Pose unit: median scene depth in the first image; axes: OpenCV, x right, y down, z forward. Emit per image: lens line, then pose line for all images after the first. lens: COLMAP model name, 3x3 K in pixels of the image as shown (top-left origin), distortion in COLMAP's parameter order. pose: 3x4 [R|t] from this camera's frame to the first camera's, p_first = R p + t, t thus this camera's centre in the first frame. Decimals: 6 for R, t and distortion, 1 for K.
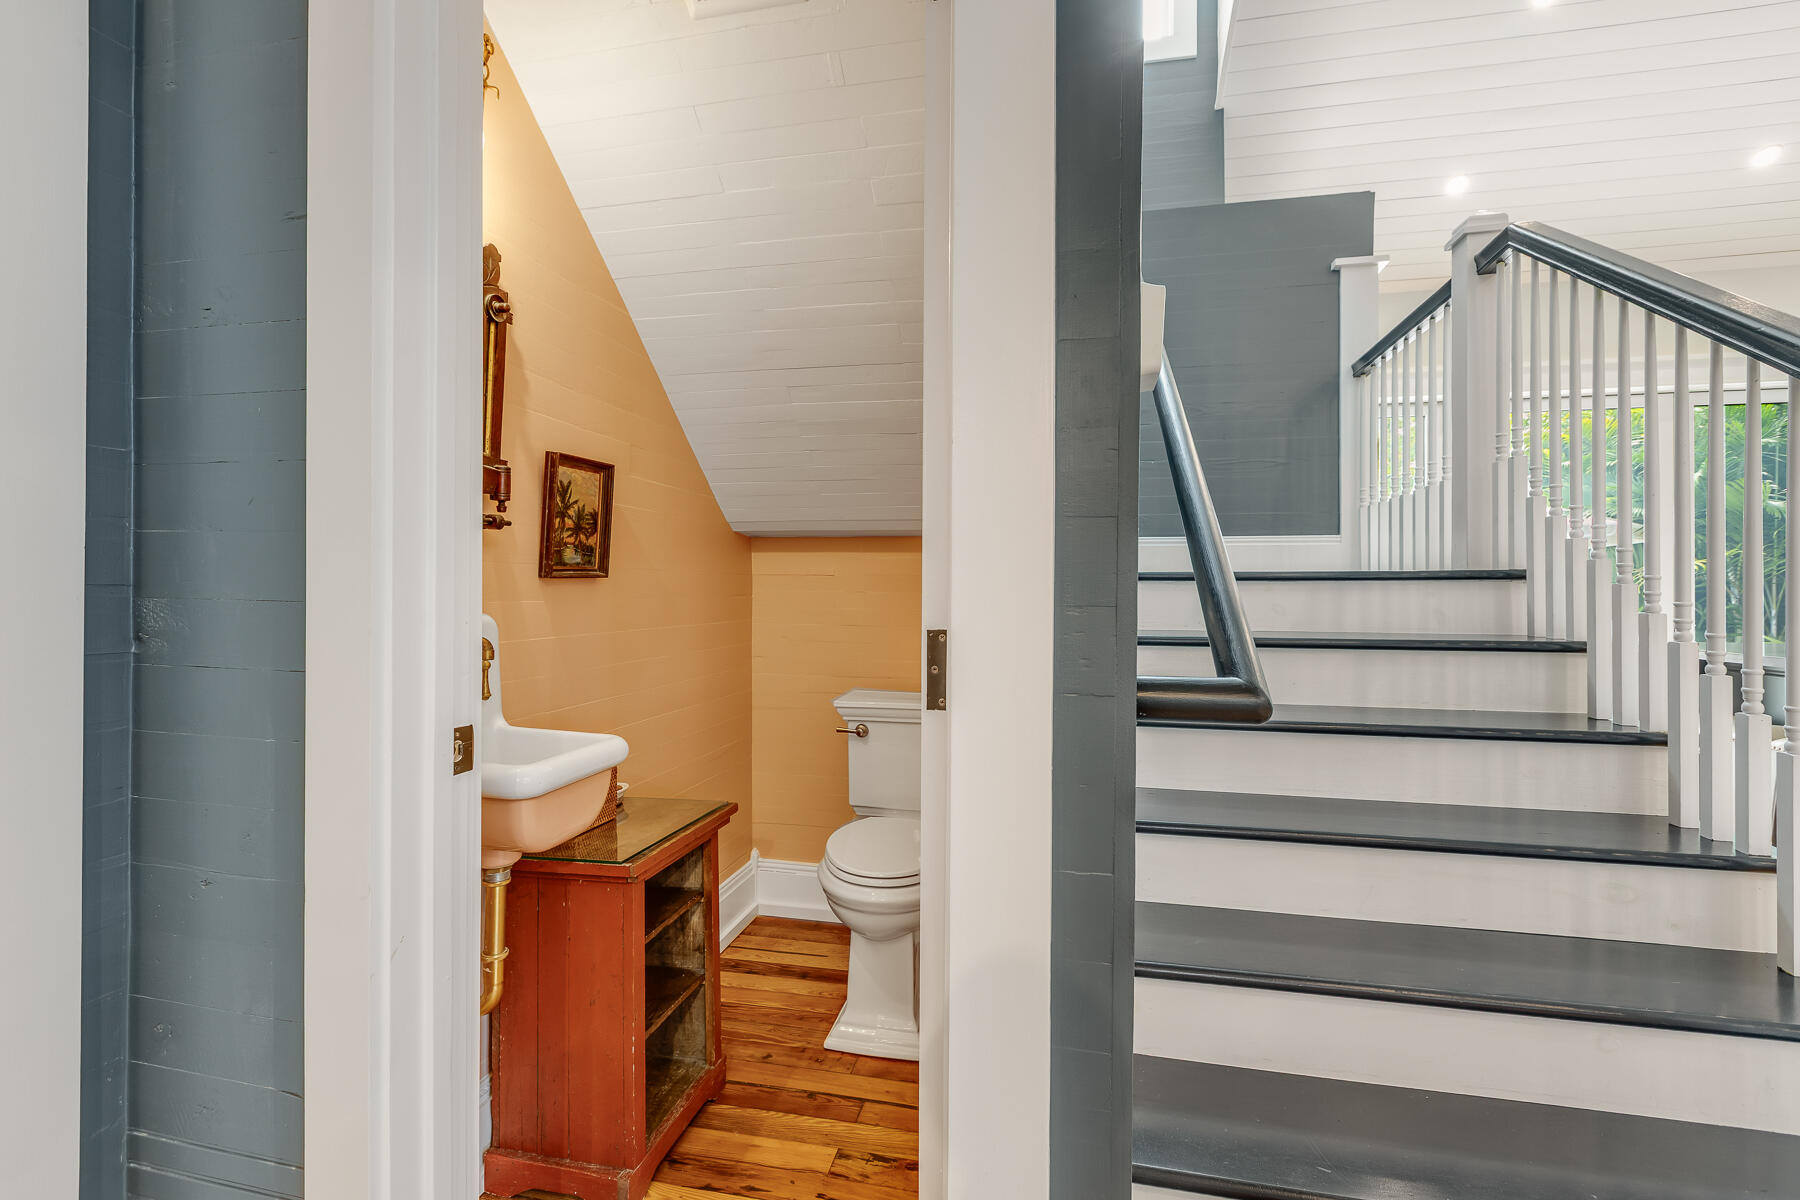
lens RADIAL K [[793.1, 0, 900.0], [0, 793.1, 600.0], [0, 0, 1]] dist [-0.000433, -0.000295]
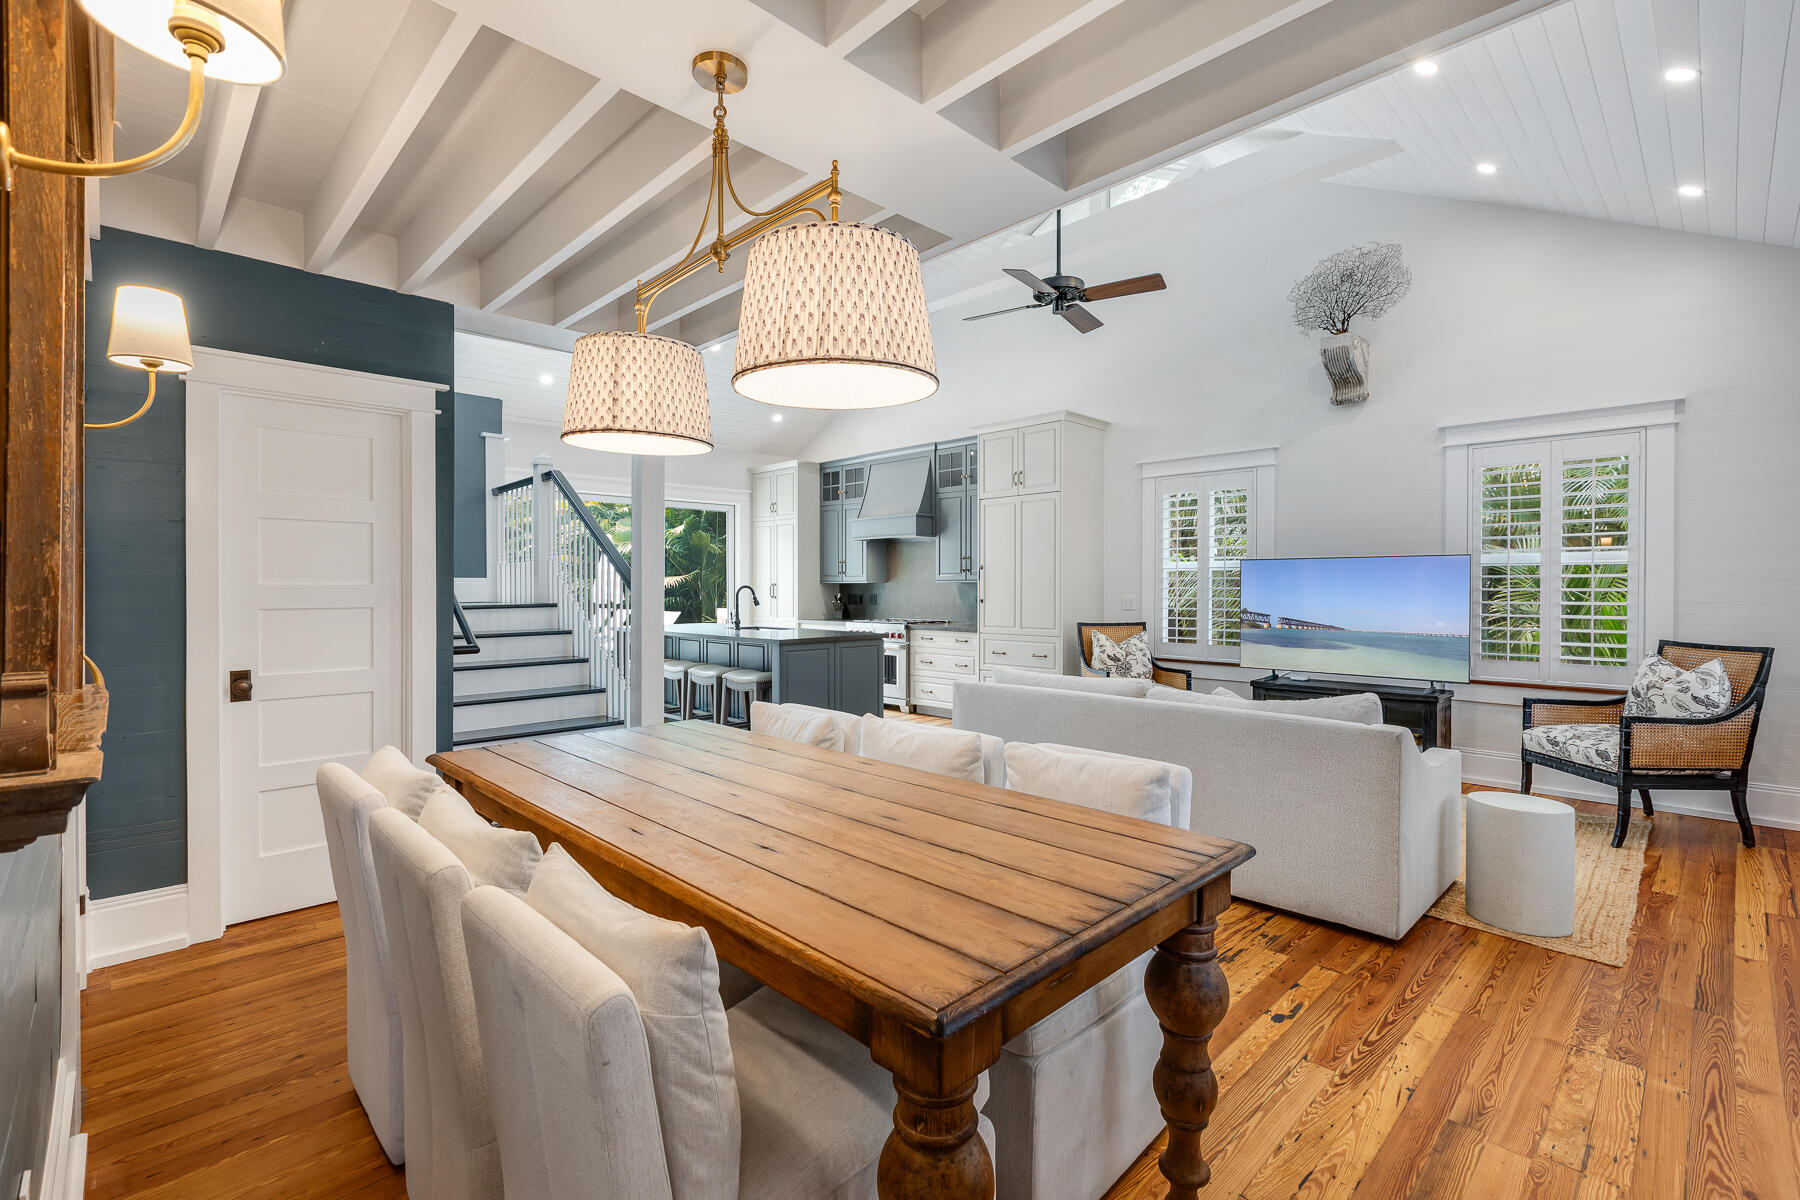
lens RADIAL K [[793.1, 0, 900.0], [0, 793.1, 600.0], [0, 0, 1]] dist [-0.000433, -0.000295]
pose [[0.550535, -0.011572, 0.834732, -0.727488], [-0.003206, 0.999867, 0.015976, -0.089779], [-0.834806, -0.011471, 0.550425, -1.304768]]
